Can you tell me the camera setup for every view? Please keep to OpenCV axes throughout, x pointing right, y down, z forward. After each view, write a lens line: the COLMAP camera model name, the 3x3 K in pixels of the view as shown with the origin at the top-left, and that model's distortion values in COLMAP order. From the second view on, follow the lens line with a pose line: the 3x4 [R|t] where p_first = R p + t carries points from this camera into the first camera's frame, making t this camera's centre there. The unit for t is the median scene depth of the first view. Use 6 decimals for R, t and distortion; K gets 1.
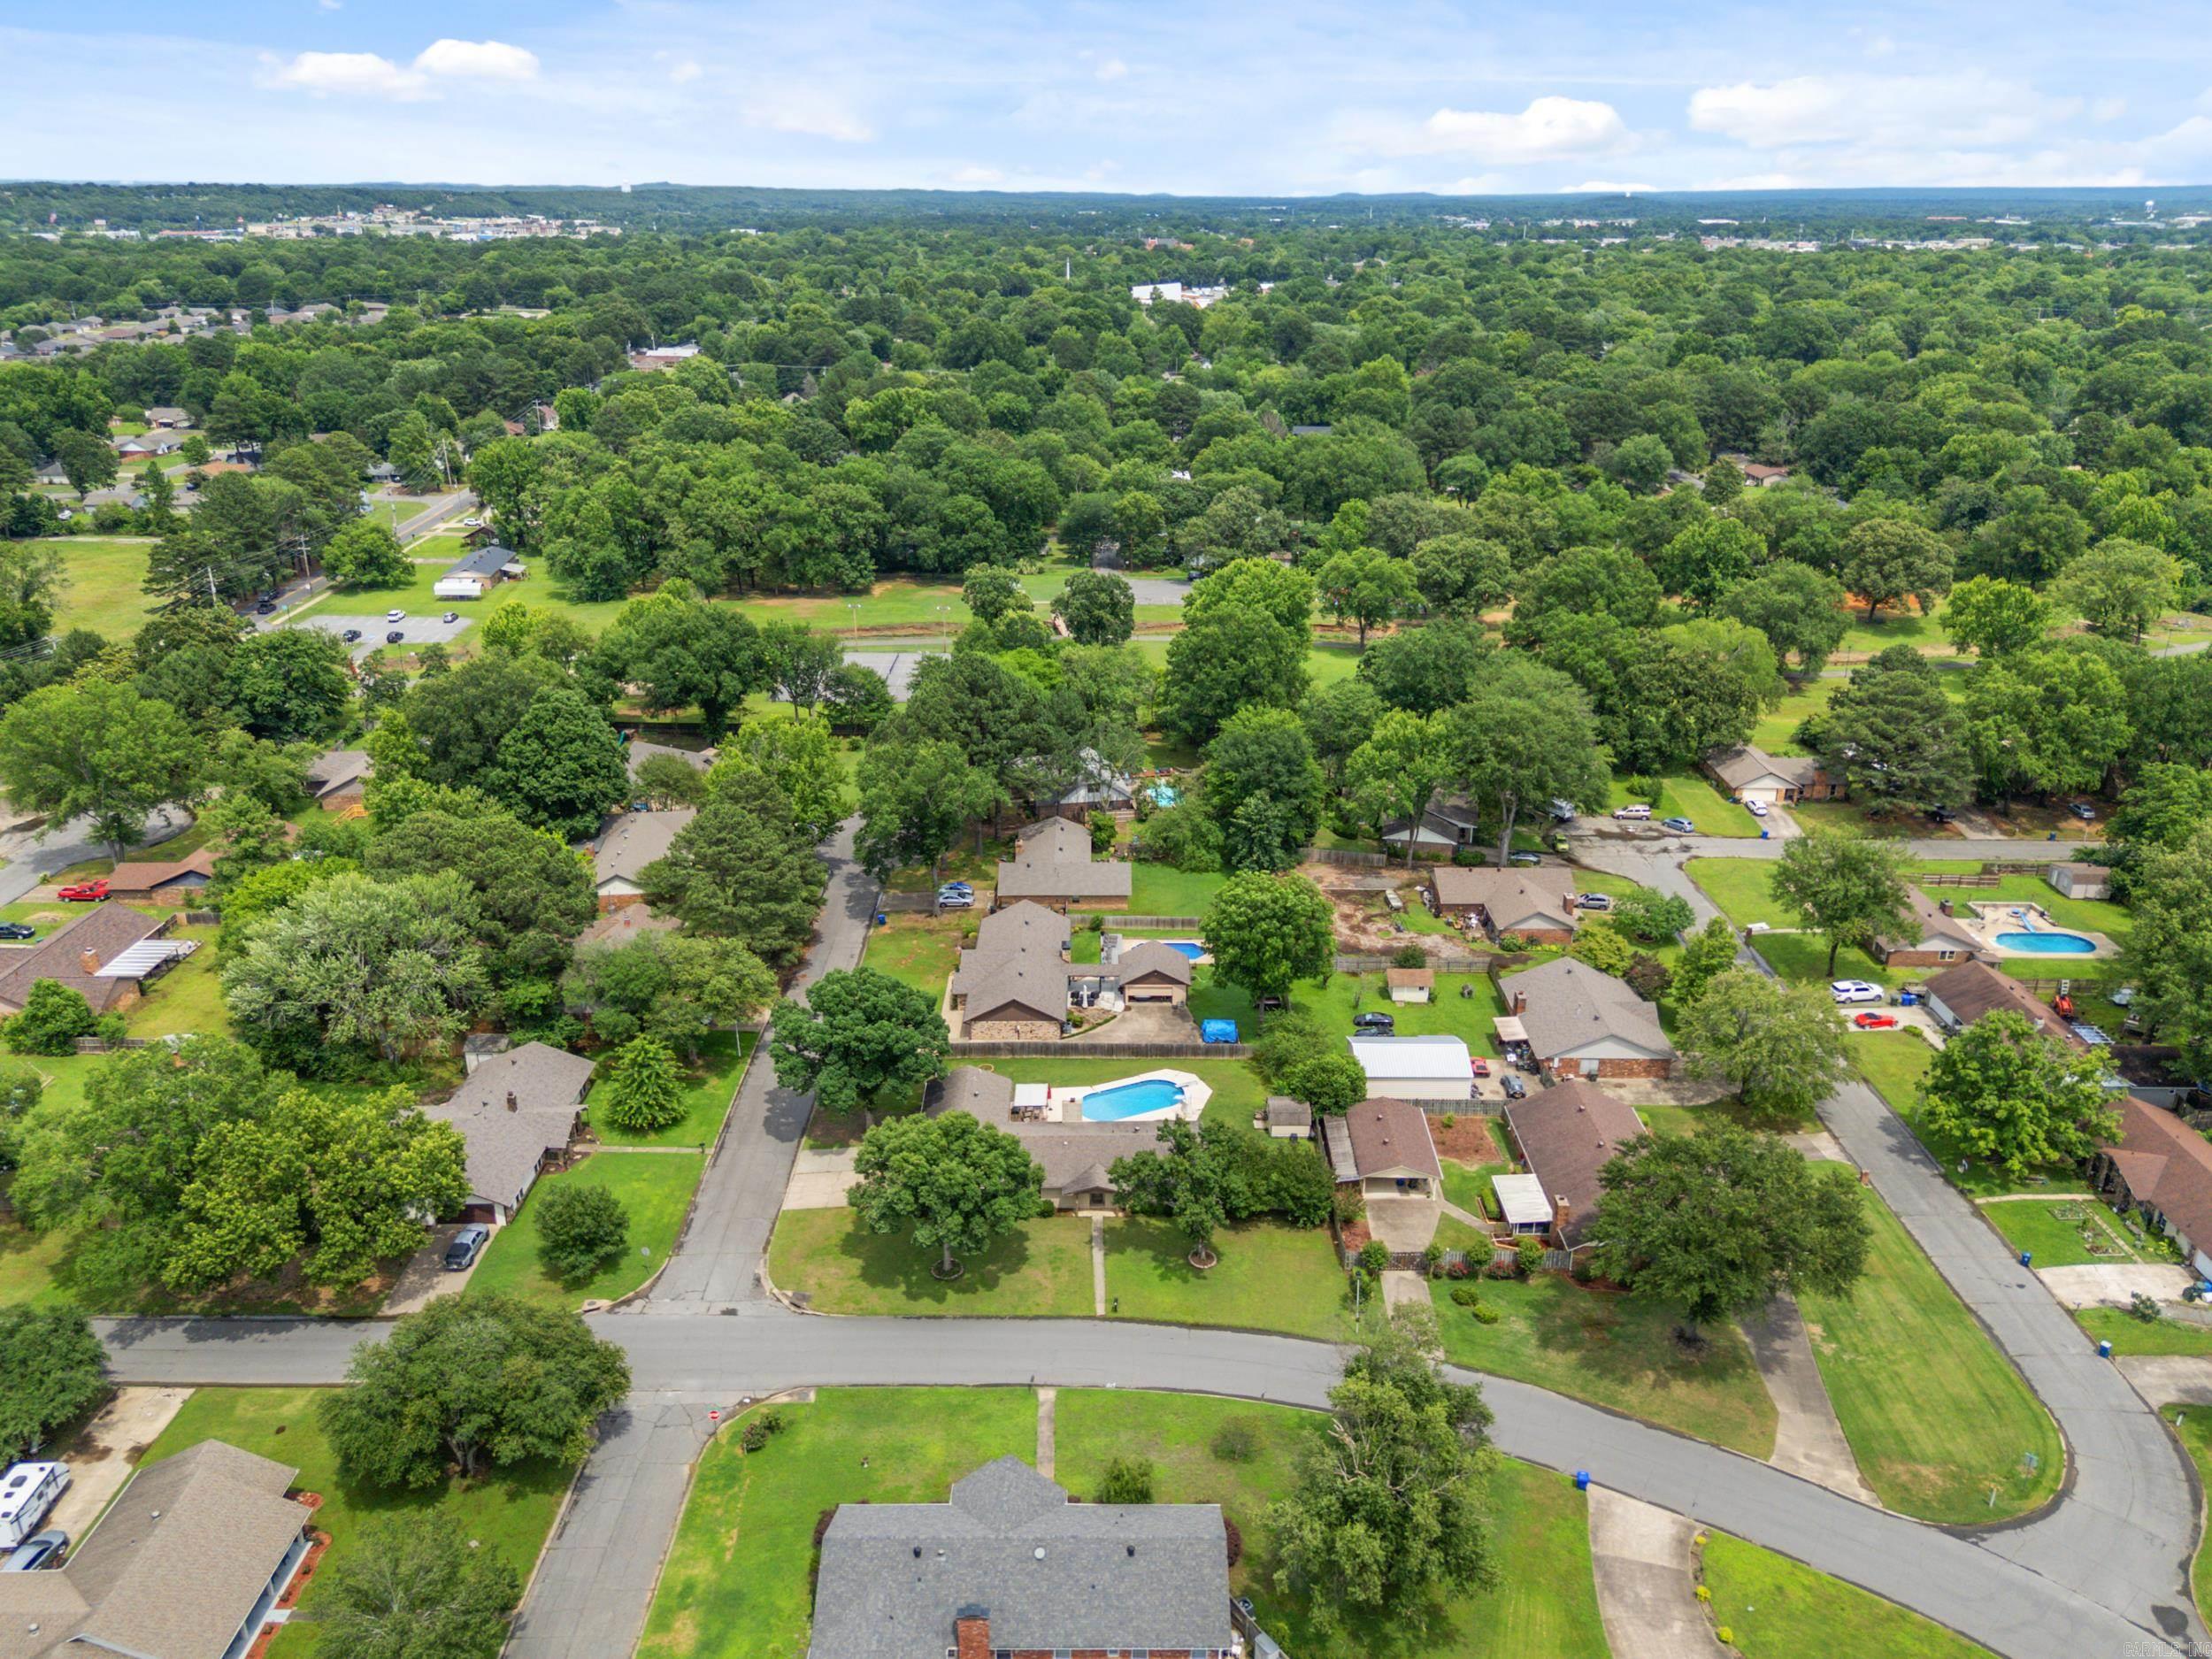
lens RADIAL K [[1636.1, 0, 1106.0], [0, 1636.1, 829.5], [0, 0, 1]] dist [0.041836, -0.012538]
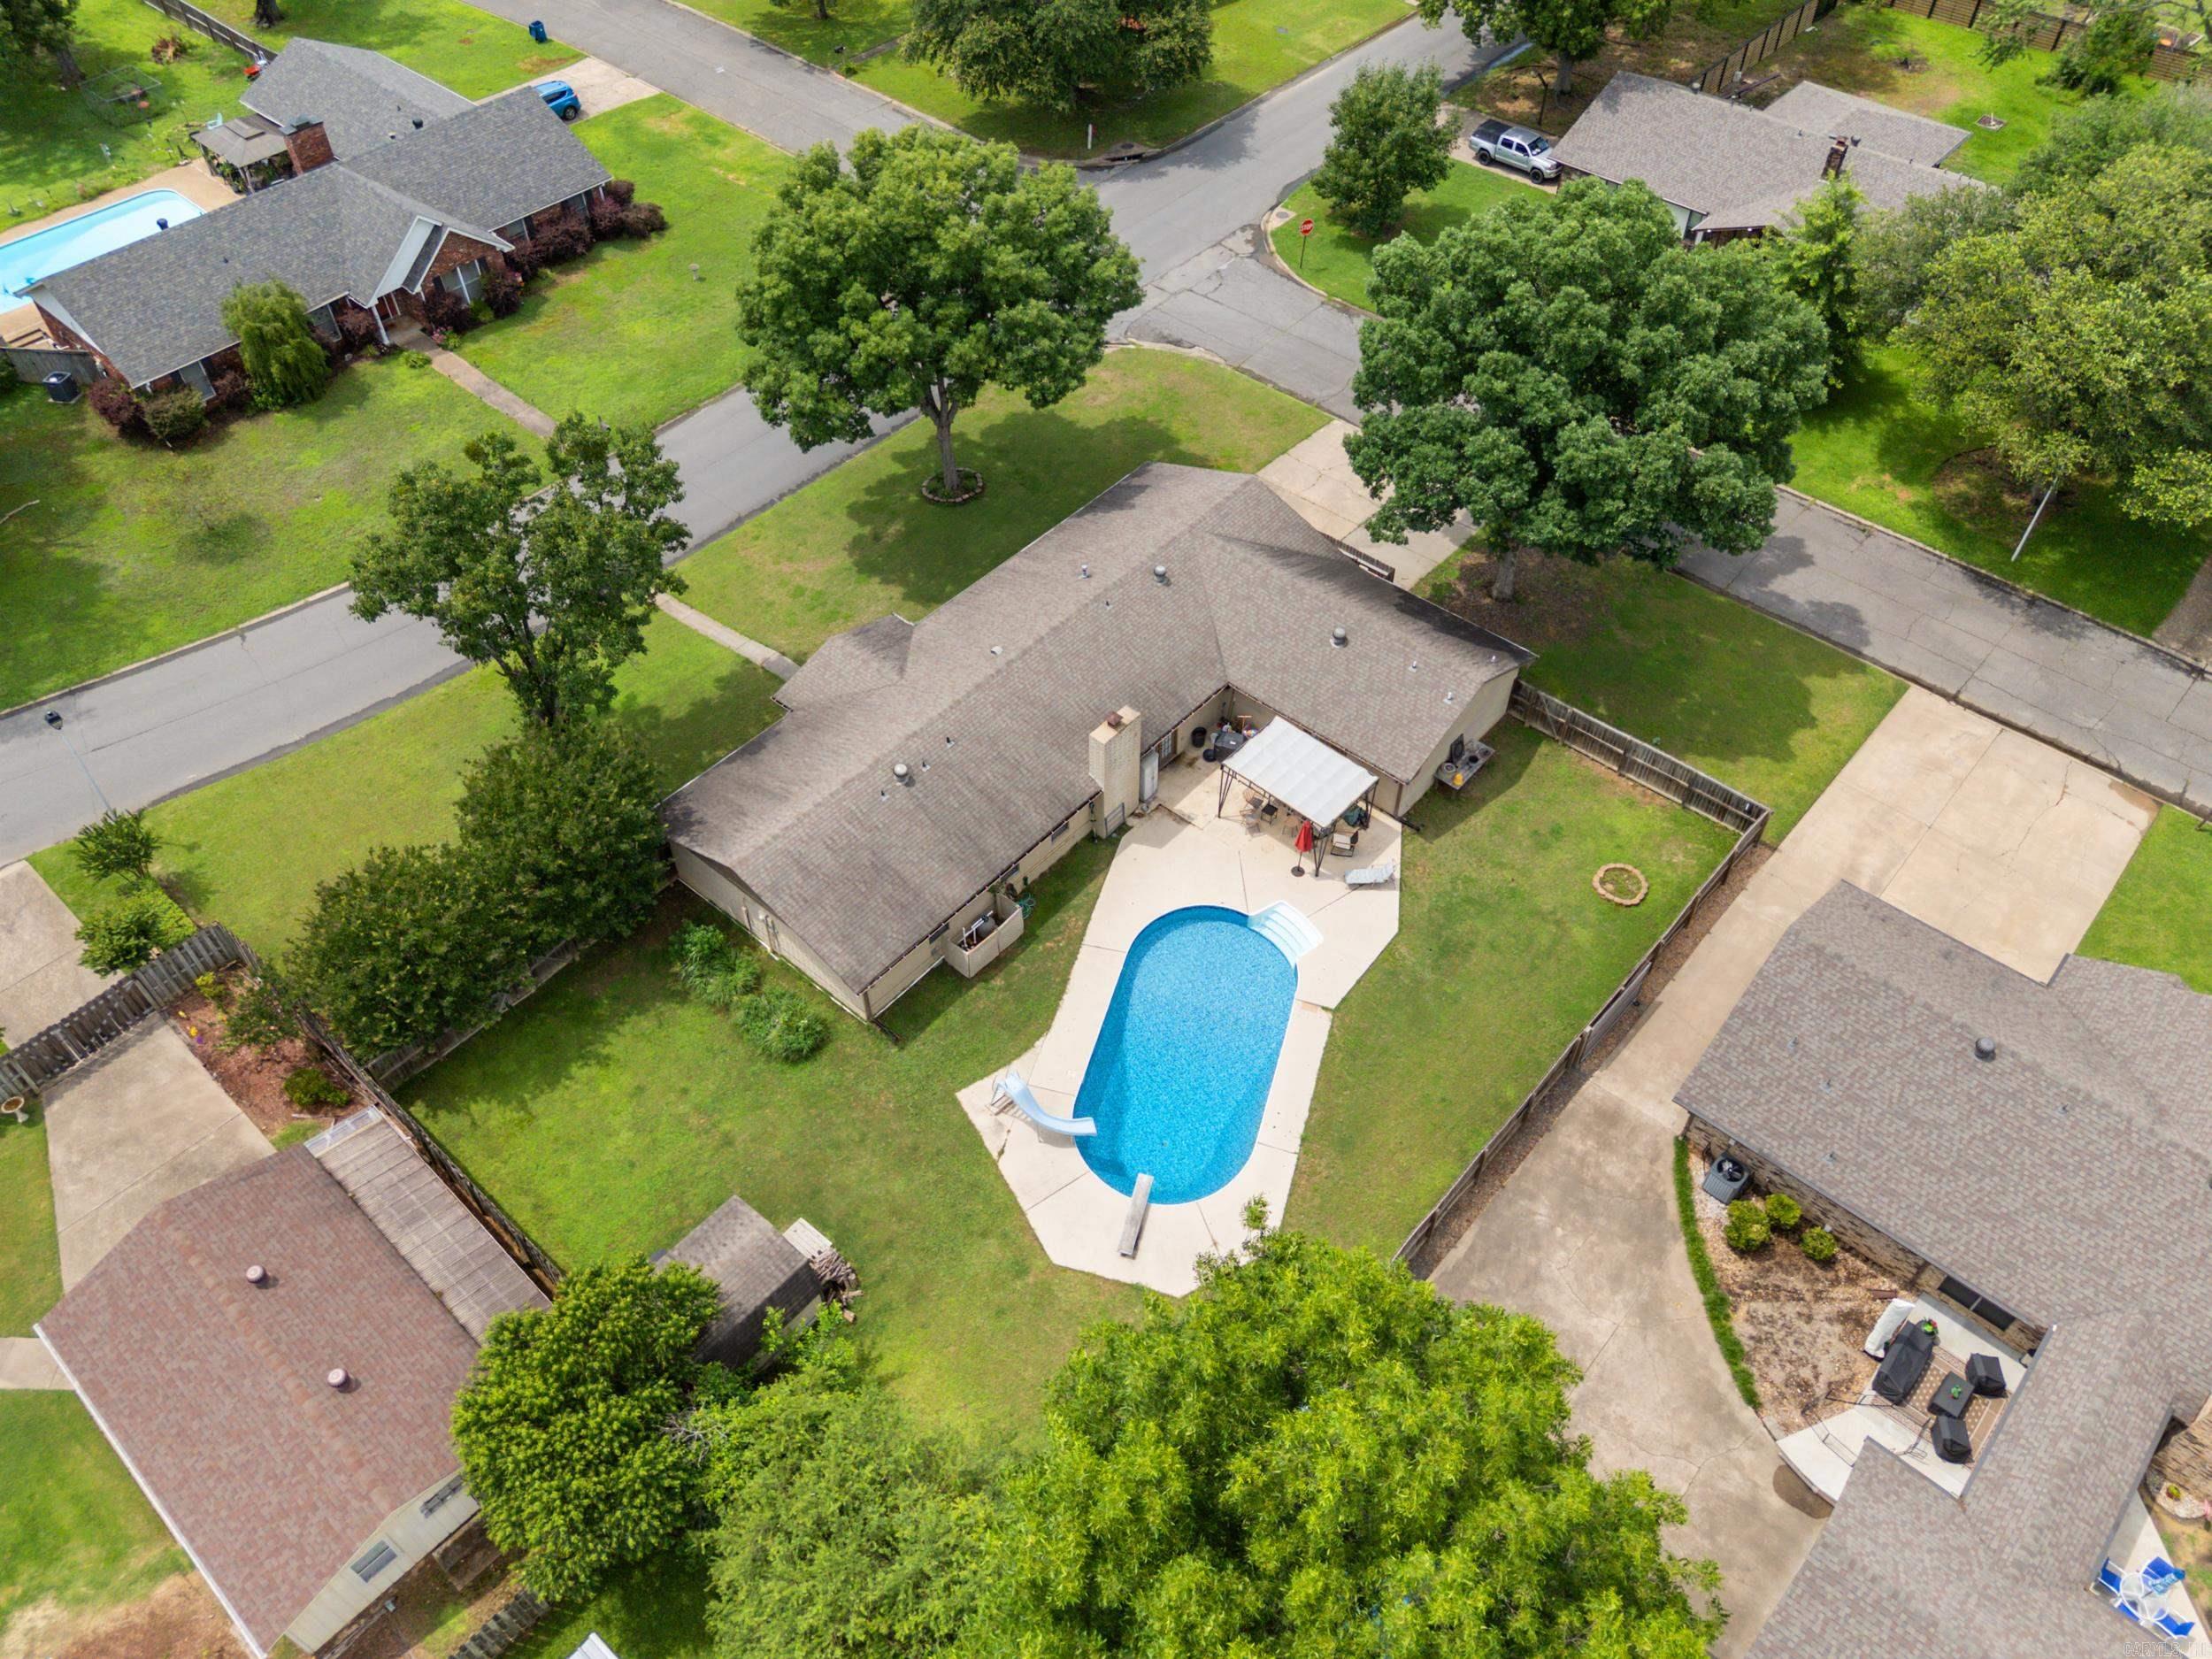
lens RADIAL K [[1588.4, 0, 1106.0], [0, 1588.4, 829.5], [0, 0, 1]] dist [0.036373, -0.001263]
pose [[-0.663405, 0.557788, -0.498765, 0.159302], [-0.278584, 0.434527, 0.856491, -0.113525], [0.694468, 0.707148, -0.132877, 1.023166]]
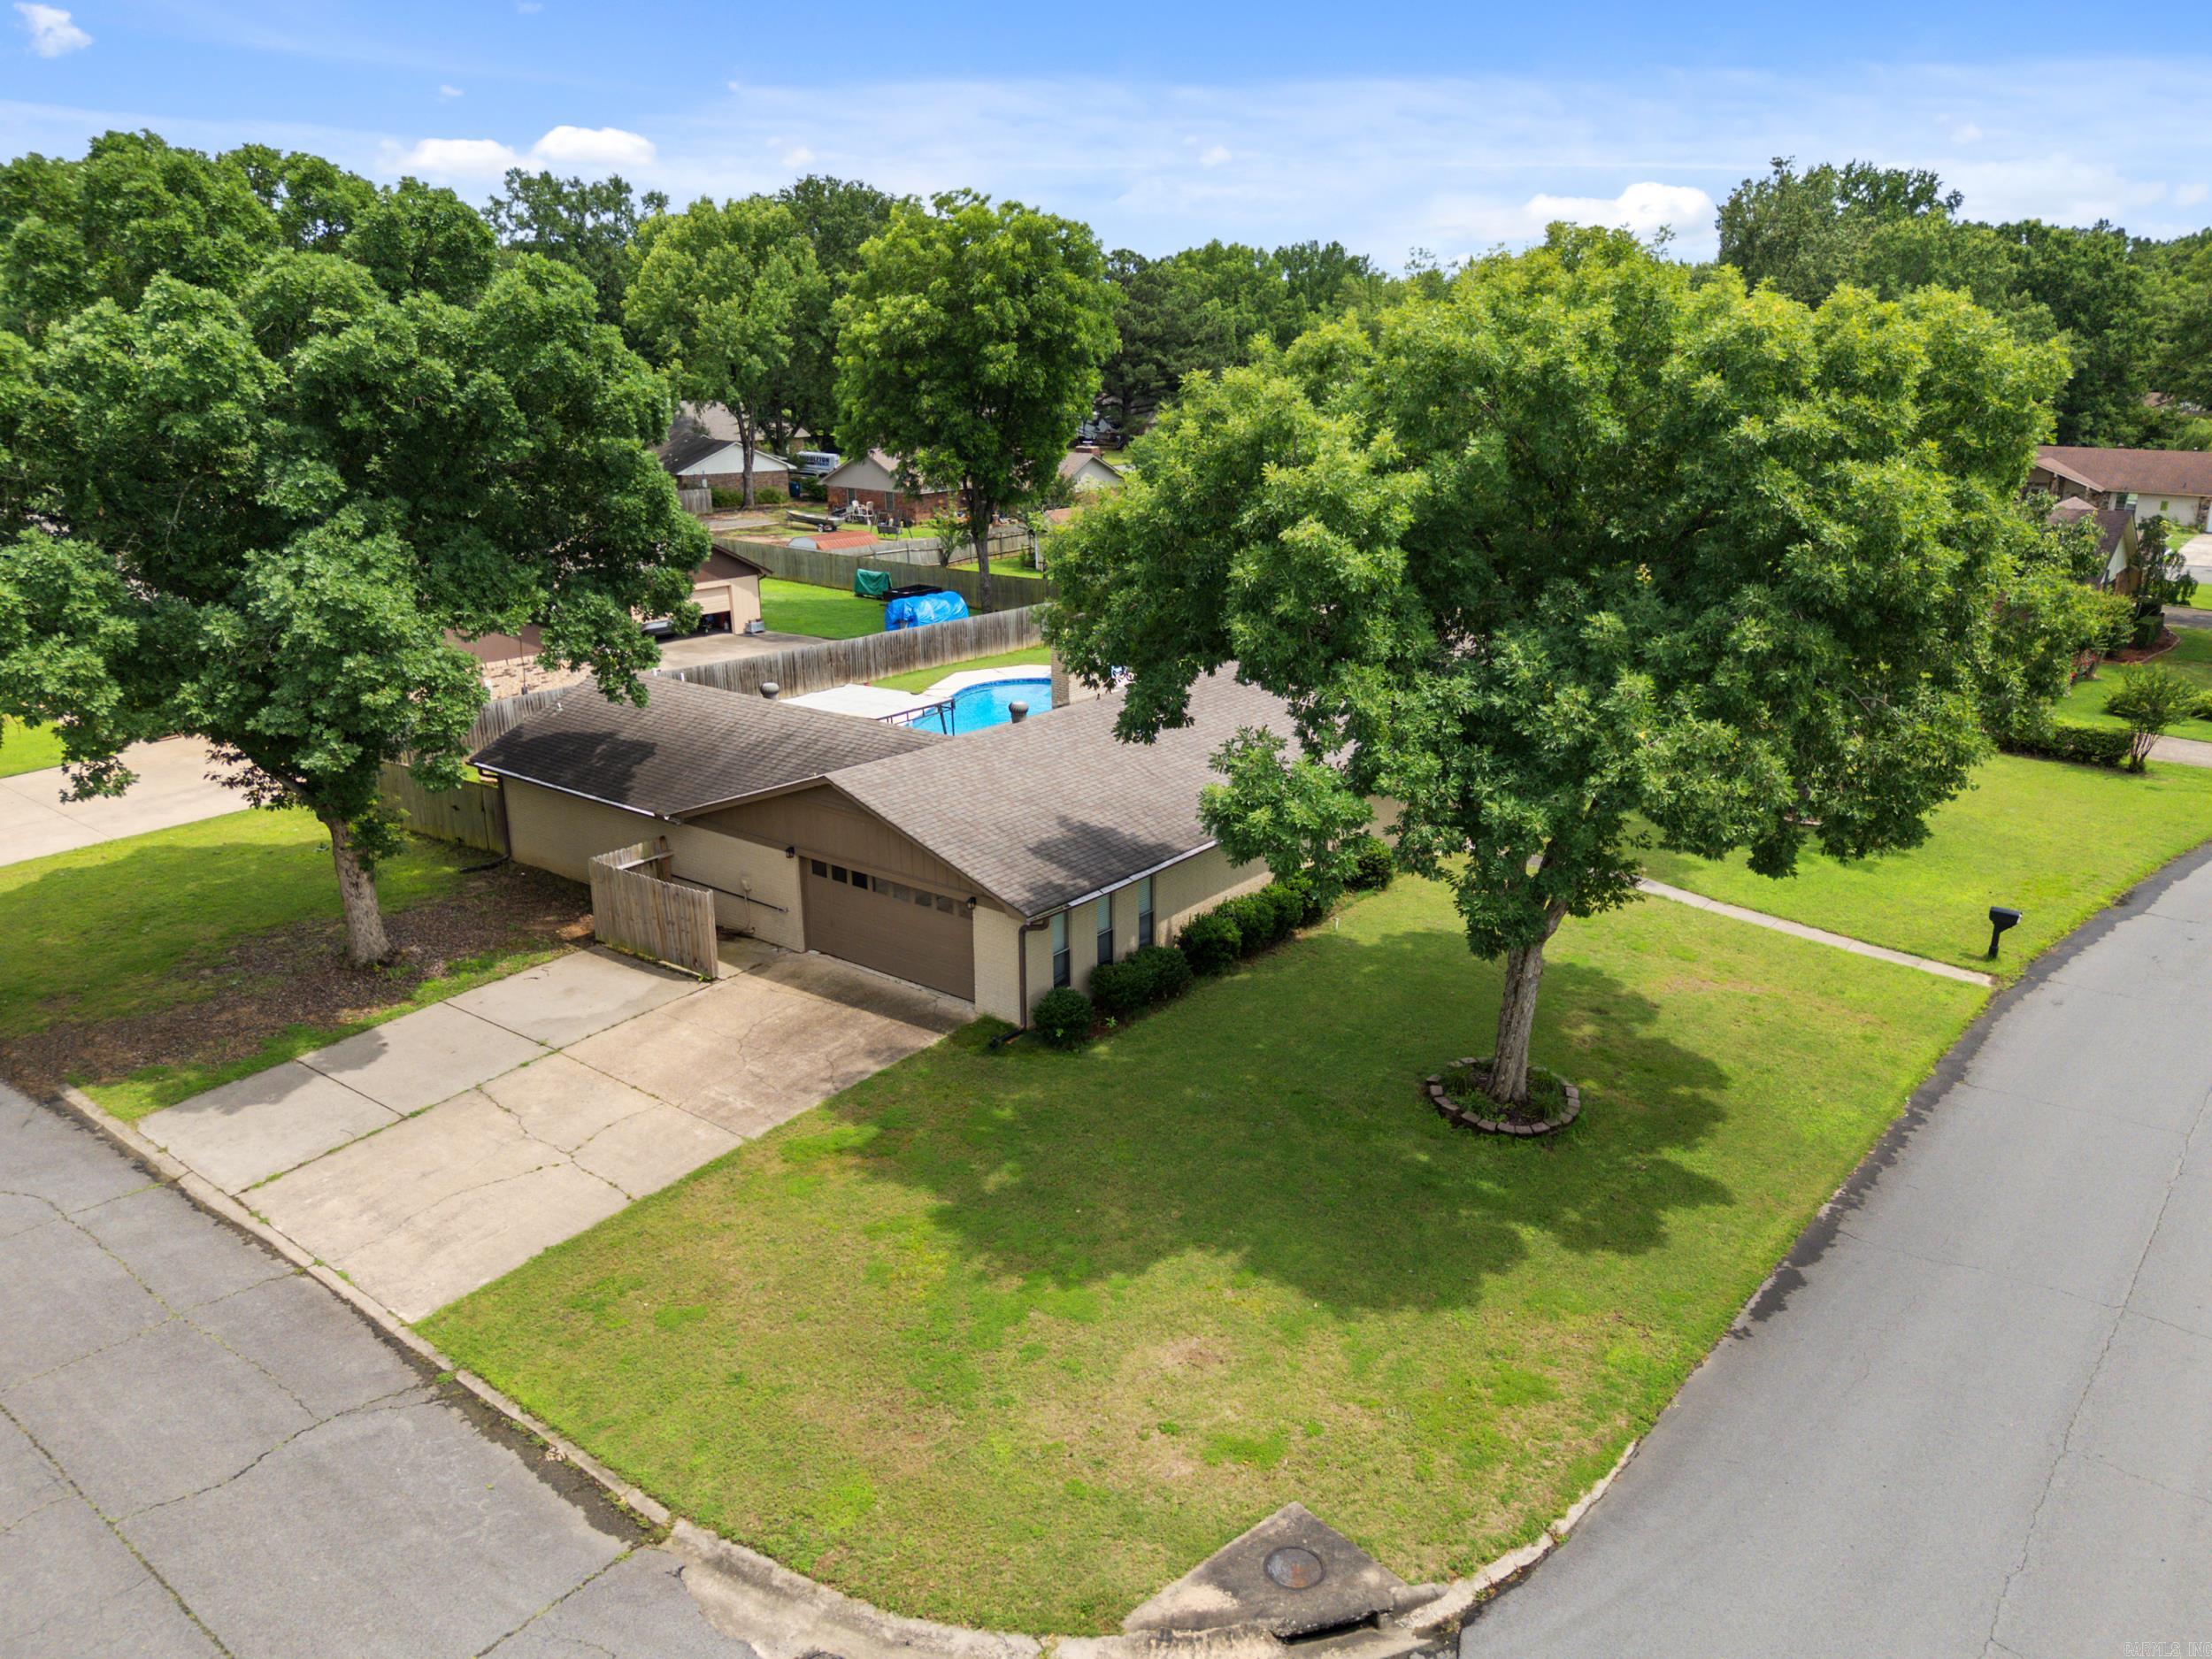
lens RADIAL K [[1636.1, 0, 1106.0], [0, 1636.1, 829.5], [0, 0, 1]] dist [0.041836, -0.012538]
pose [[0.632462, -0.236270, 0.737678, -0.241527], [0.290145, 0.955272, 0.057202, 0.179624], [-0.718198, 0.177855, 0.672725, 0.771258]]
